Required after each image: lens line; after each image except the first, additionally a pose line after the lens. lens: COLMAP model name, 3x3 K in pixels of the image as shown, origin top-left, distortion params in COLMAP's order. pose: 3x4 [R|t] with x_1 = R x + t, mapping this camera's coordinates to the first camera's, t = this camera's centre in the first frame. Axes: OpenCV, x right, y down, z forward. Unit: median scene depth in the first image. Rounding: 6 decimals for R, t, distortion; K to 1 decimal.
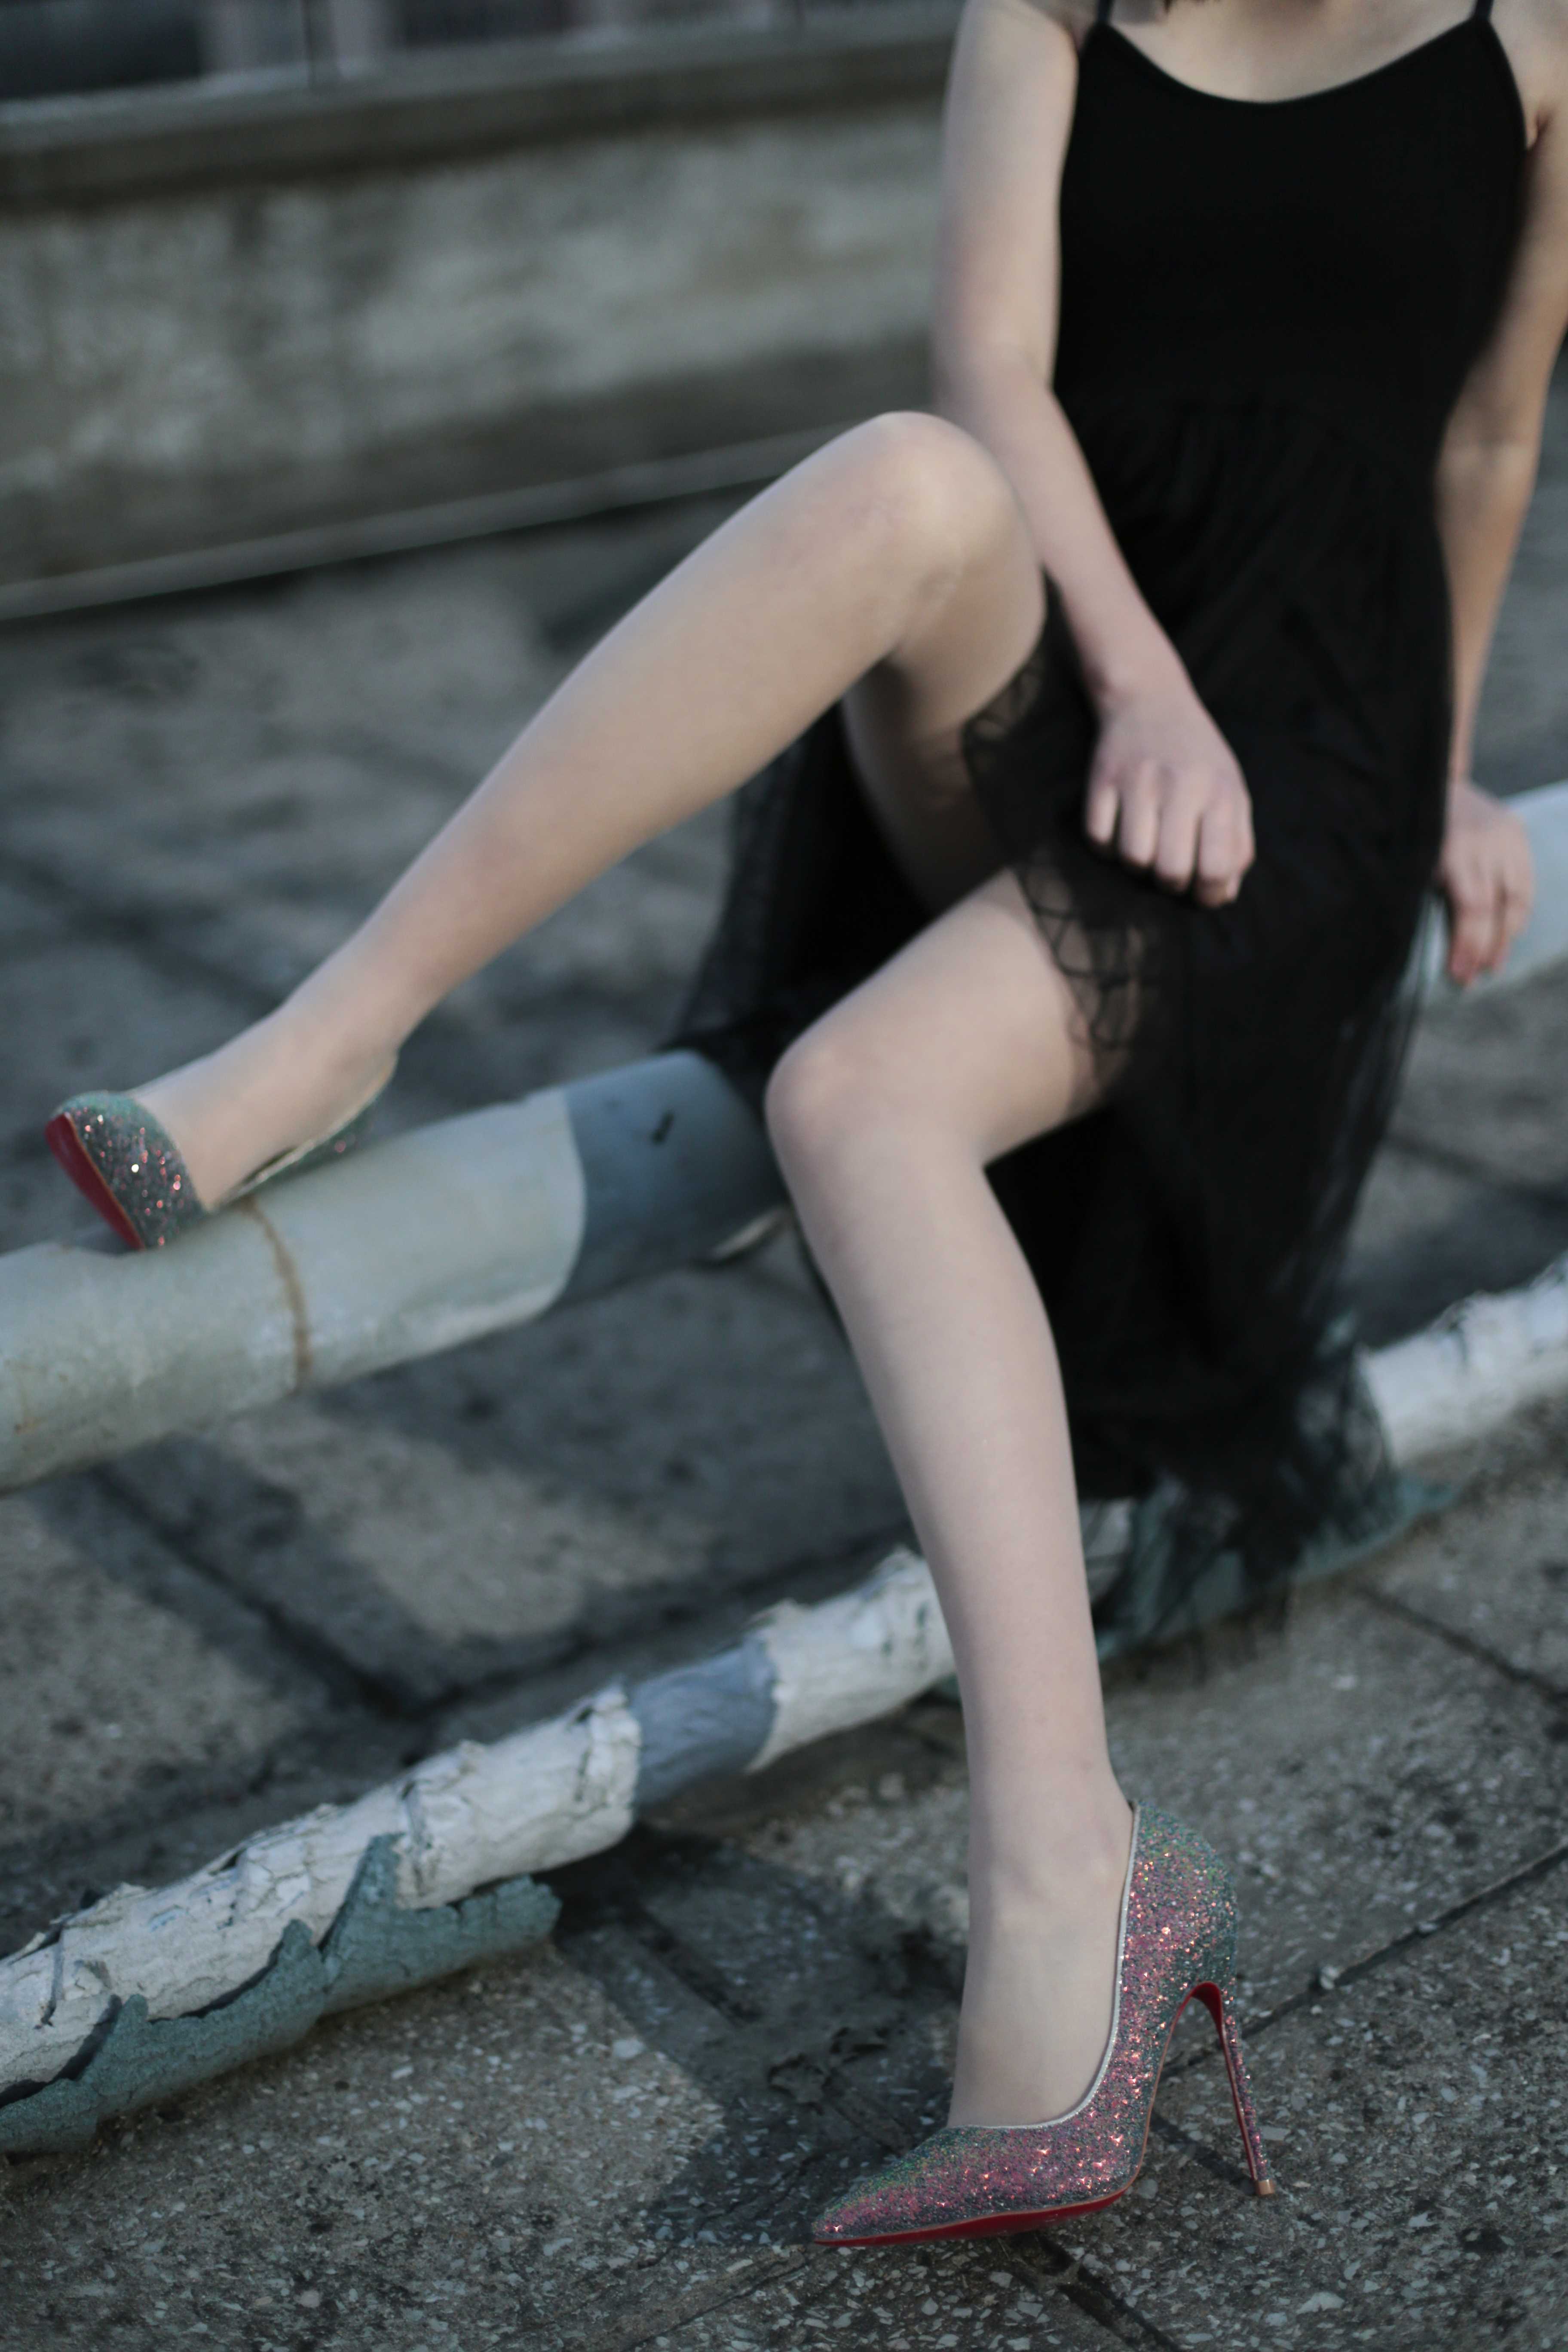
lens RADIAL K [[3476.6, 0, 784.0], [0, 3476.6, 1176.0], [0, 0, 1]] dist [-0.172096, 0.165307]
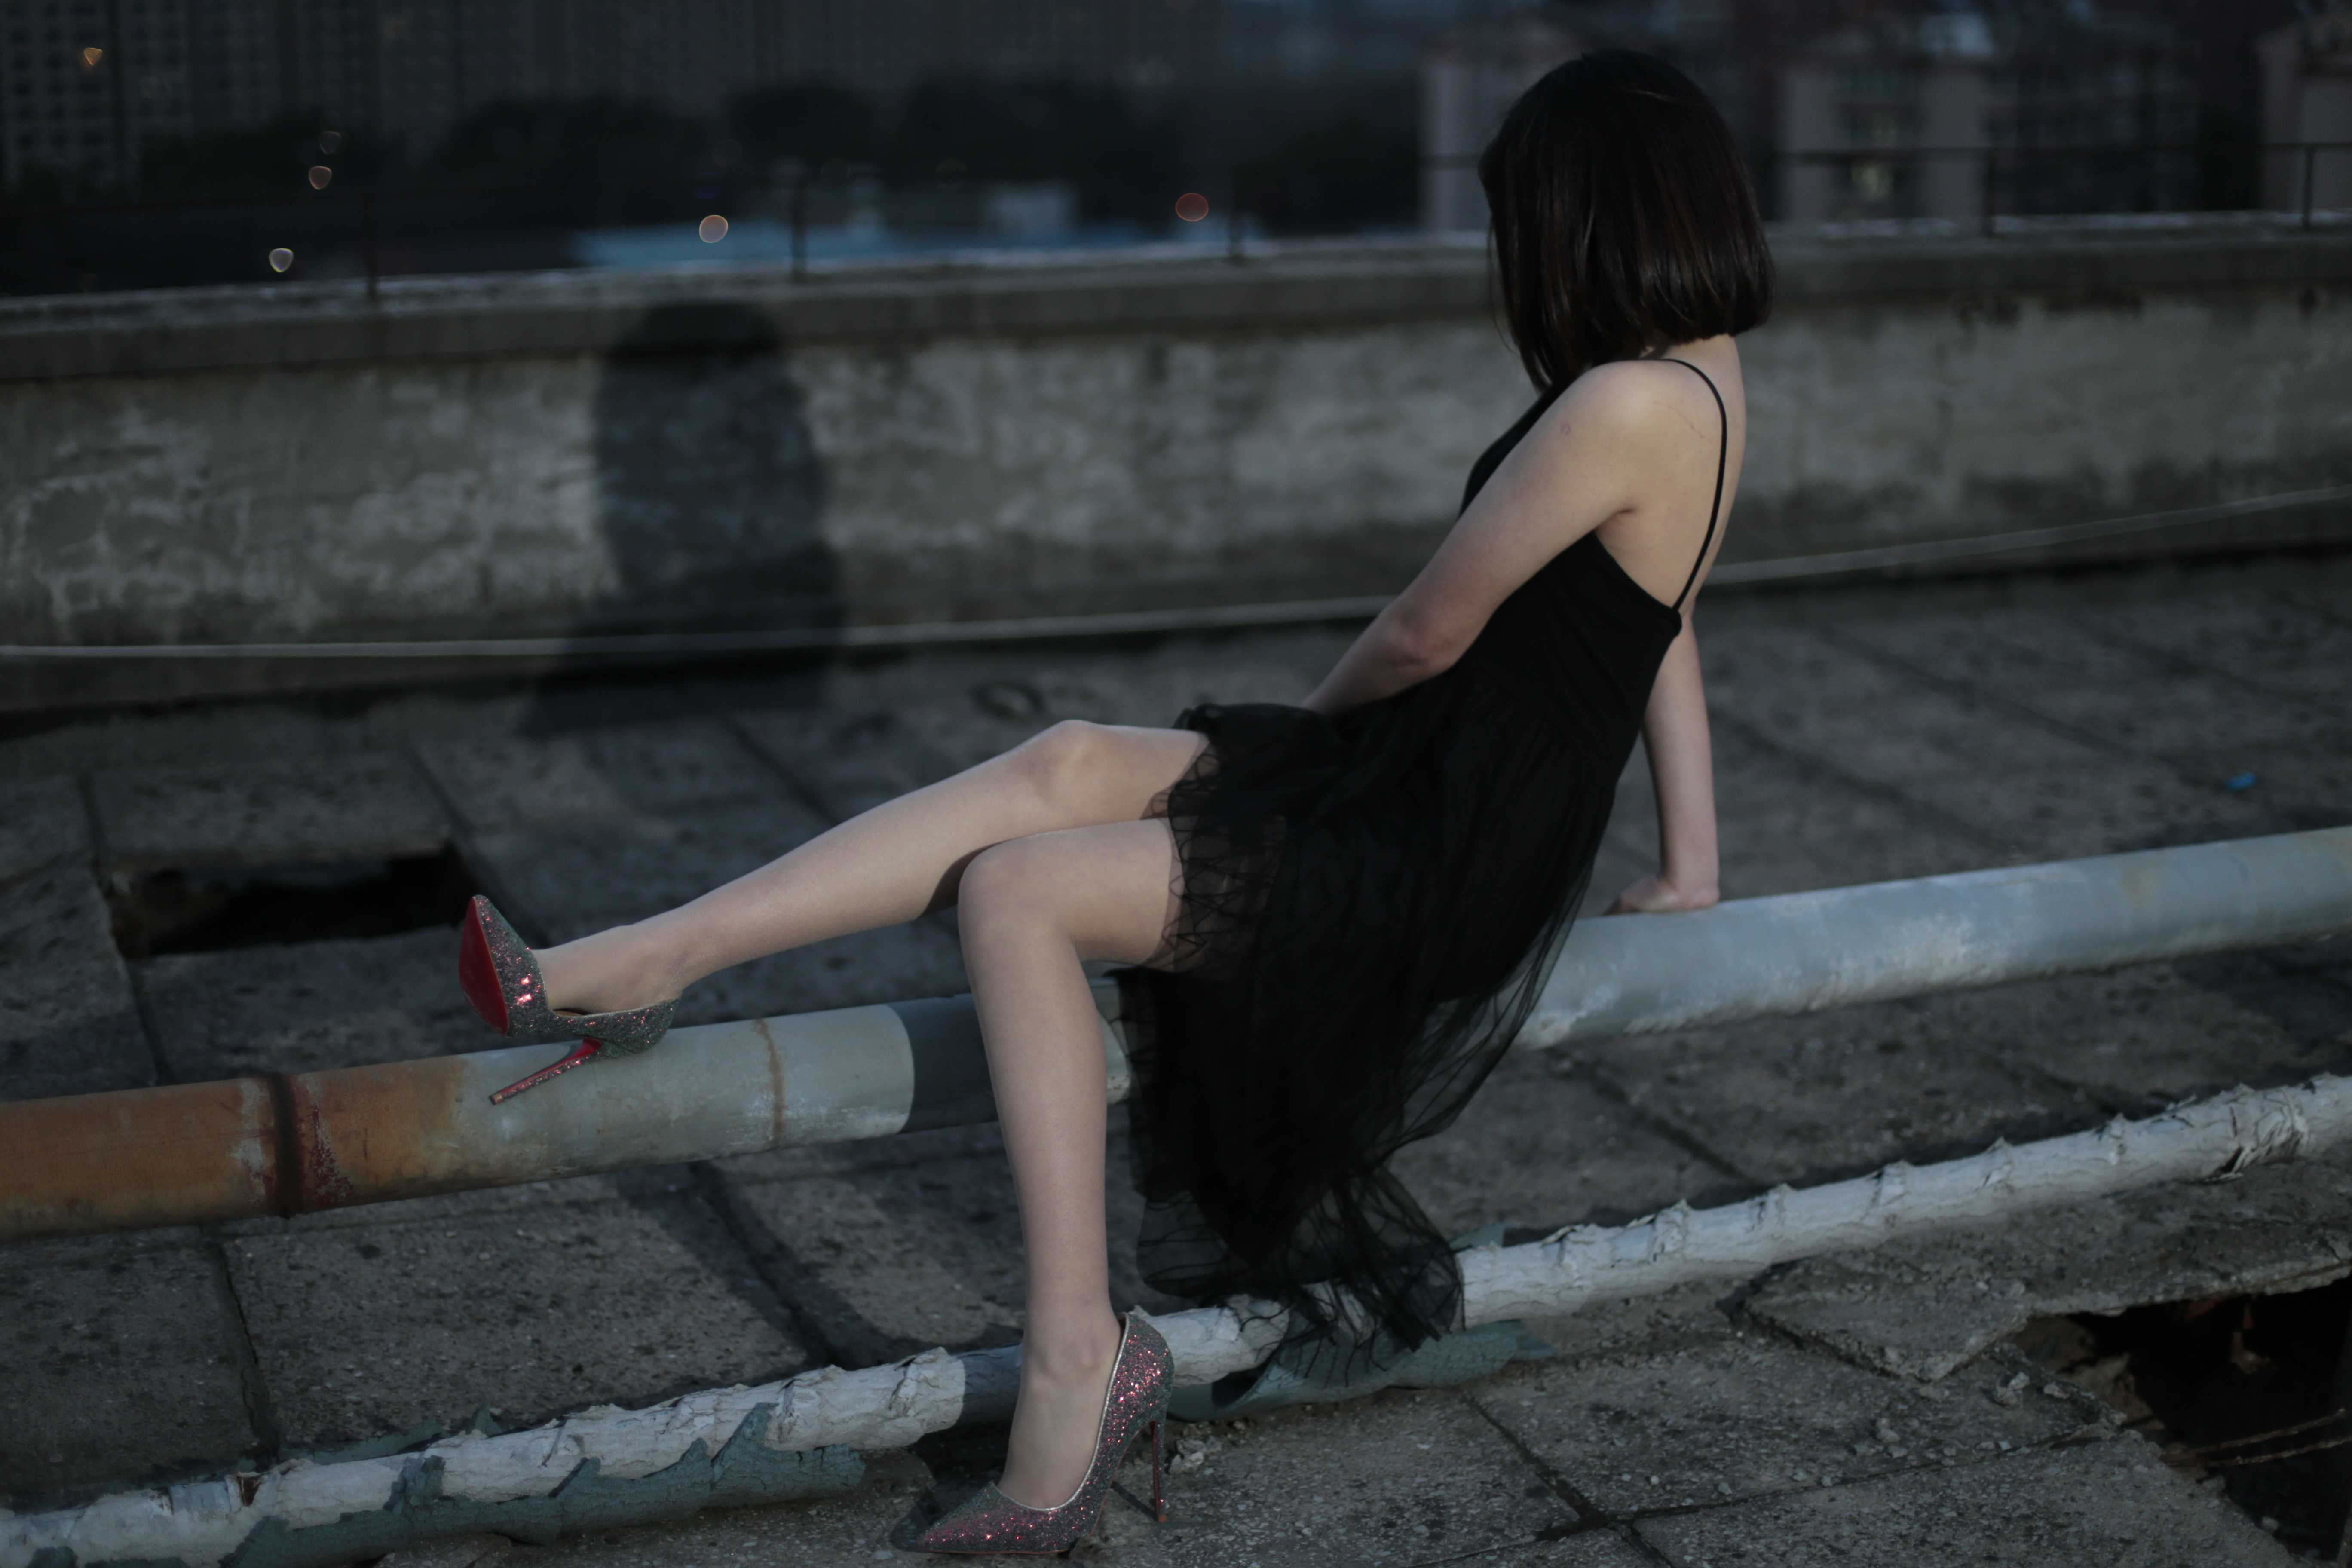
lens RADIAL K [[3431.3, 0, 1176.0], [0, 3431.3, 784.0], [0, 0, 1]] dist [-0.161542, 0.161742]
pose [[0.970069, 0.123179, -0.209269, 0.389327], [-0.148530, 0.982767, -0.110039, 0.046245], [0.192108, 0.137828, 0.971647, -0.623091]]
